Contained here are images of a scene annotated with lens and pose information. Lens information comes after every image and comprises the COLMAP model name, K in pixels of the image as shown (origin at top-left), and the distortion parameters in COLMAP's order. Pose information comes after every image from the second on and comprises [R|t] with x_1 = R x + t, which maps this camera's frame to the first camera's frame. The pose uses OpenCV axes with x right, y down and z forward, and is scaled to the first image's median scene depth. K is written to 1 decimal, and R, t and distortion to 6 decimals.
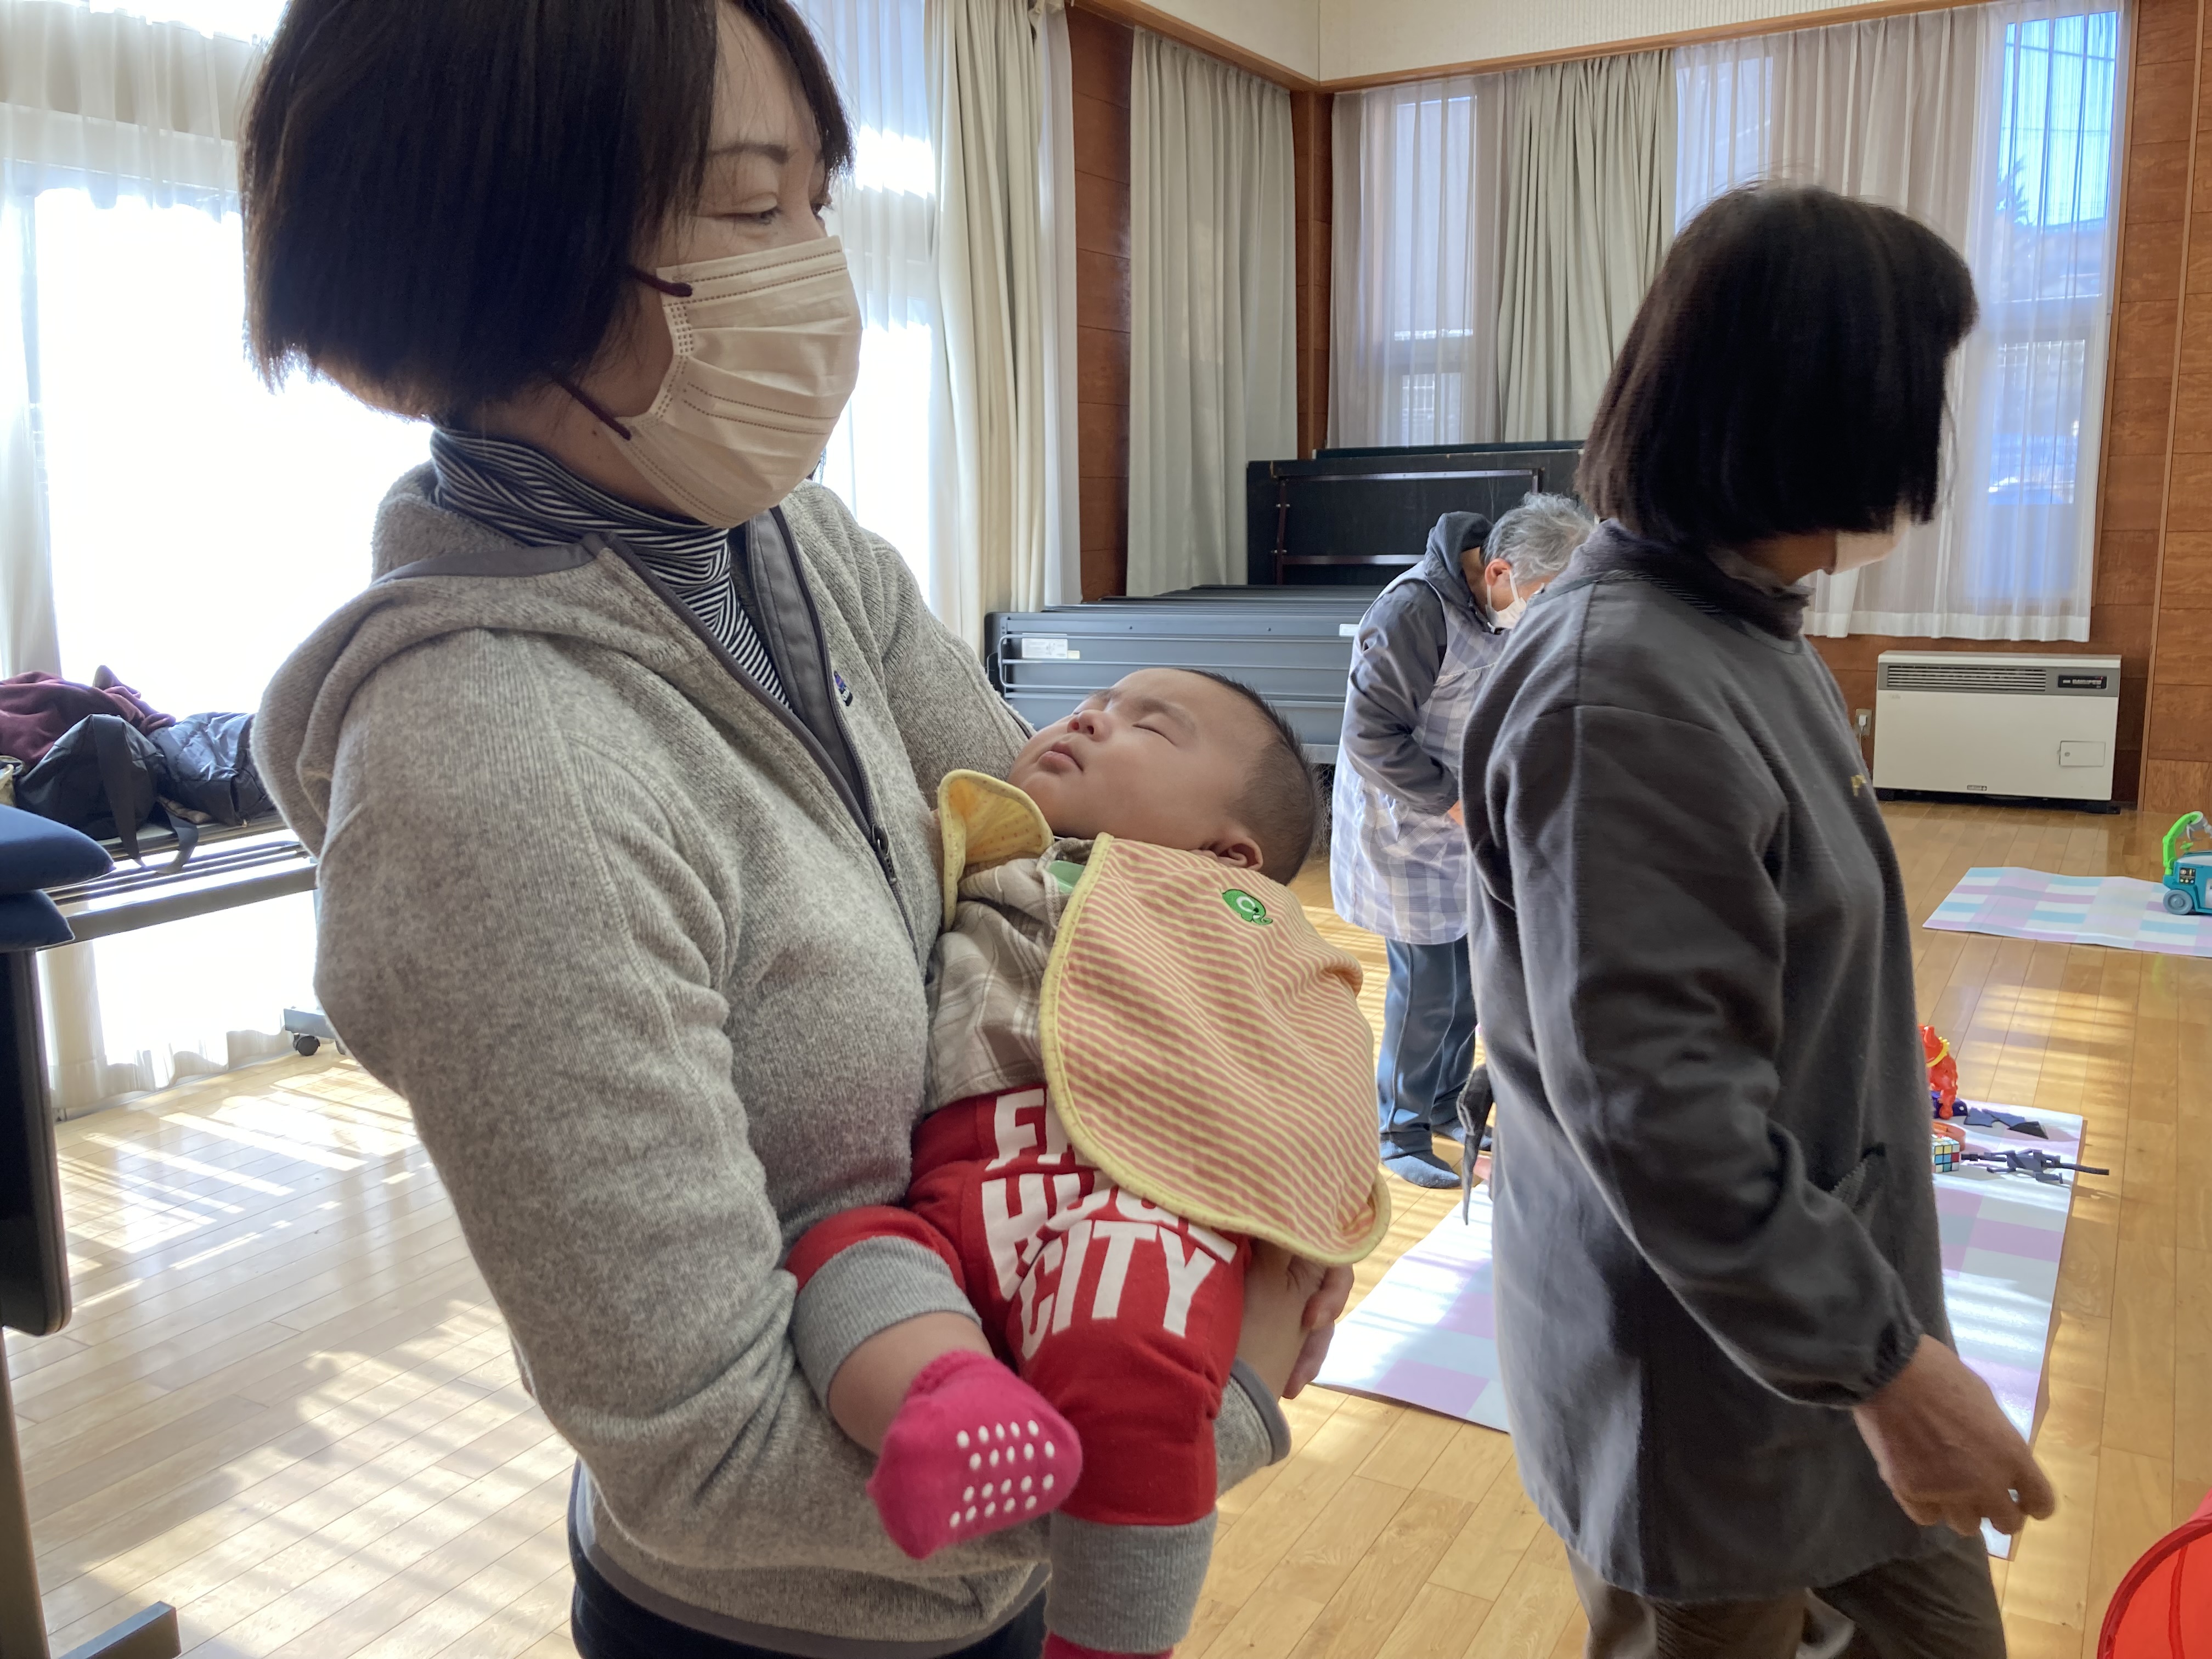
lens RADIAL K [[1862.1, 0, 1111.7], [0, 1862.1, 825.7], [0, 0, 1]] dist [0.006396, 0.012588]
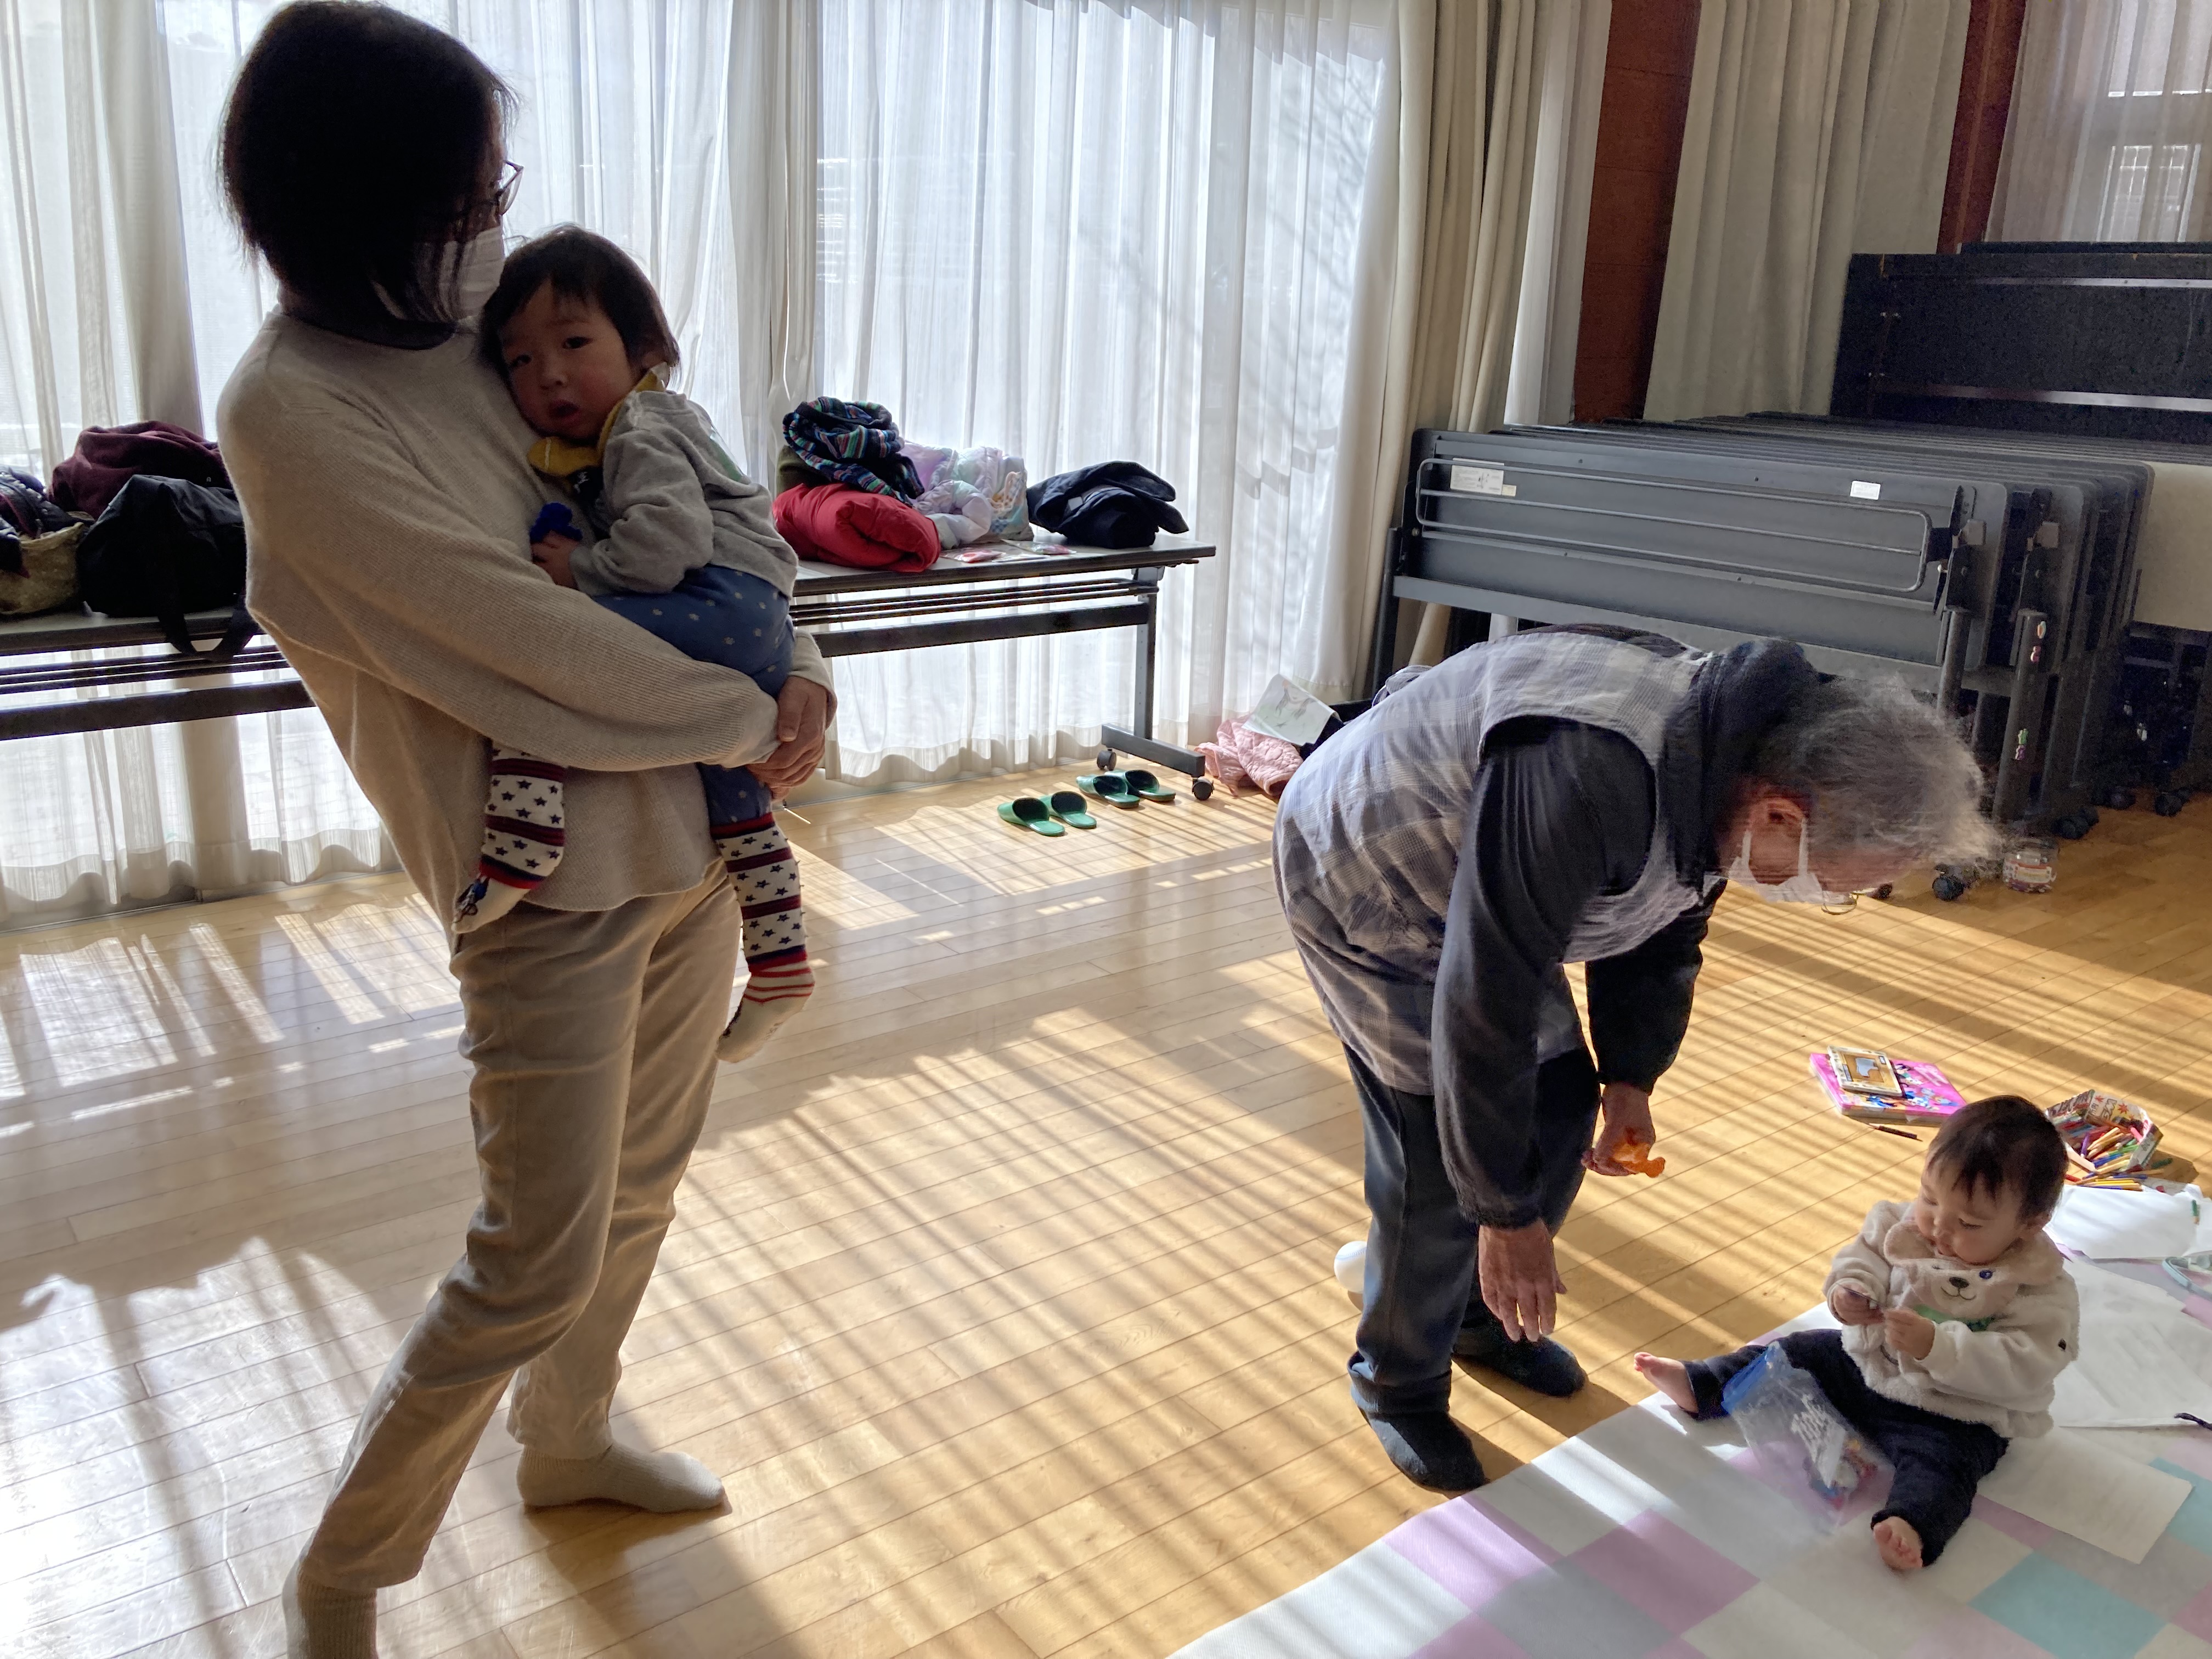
lens RADIAL K [[1862.1, 0, 1101.0], [0, 1862.1, 829.5], [0, 0, 1]] dist [0.006396, 0.012588]
pose [[0.923342, 0.152788, -0.352271, 0.103474], [-0.111912, 0.984677, 0.133742, -0.030459], [0.367307, -0.084066, 0.926293, 0.156052]]
